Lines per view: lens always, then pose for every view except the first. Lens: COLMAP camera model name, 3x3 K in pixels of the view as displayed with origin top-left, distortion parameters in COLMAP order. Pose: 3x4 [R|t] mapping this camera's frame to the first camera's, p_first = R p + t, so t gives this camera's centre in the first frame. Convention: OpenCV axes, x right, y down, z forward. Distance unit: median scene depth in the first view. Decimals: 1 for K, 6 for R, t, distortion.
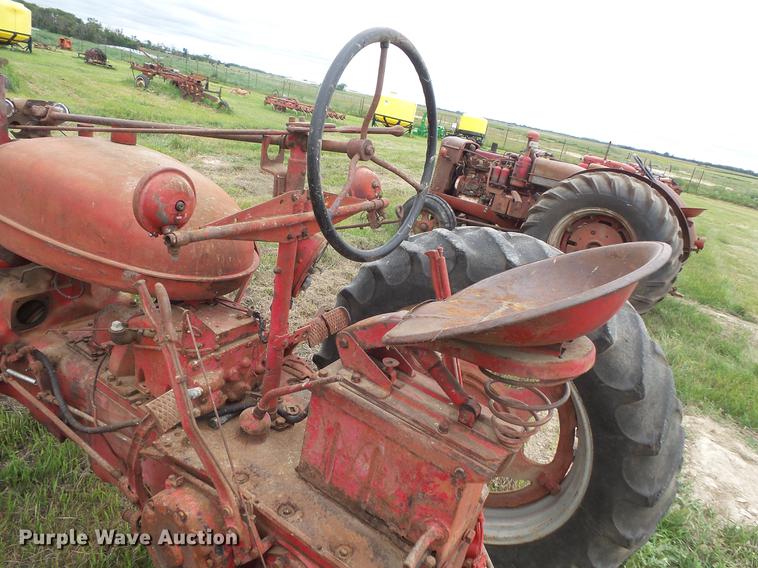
lens RADIAL K [[526.2, 0, 379.0], [0, 526.2, 284.0], [0, 0, 1]] dist [-0.003048, -0.003392]
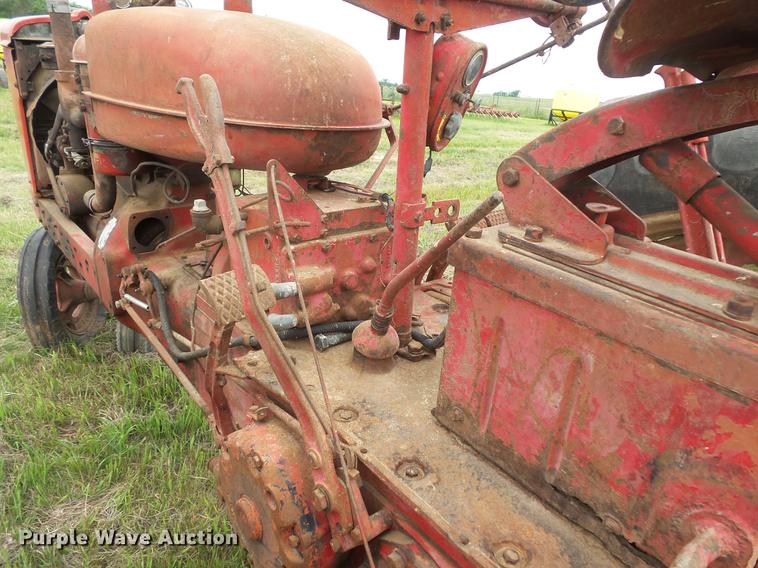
lens RADIAL K [[526.2, 0, 379.0], [0, 526.2, 284.0], [0, 0, 1]] dist [-0.003048, -0.003392]
pose [[0.946906, -0.004883, -0.321473, -0.020551], [-0.001348, 0.999816, -0.019159, 0.233165], [0.321508, 0.018575, 0.946725, 0.427689]]
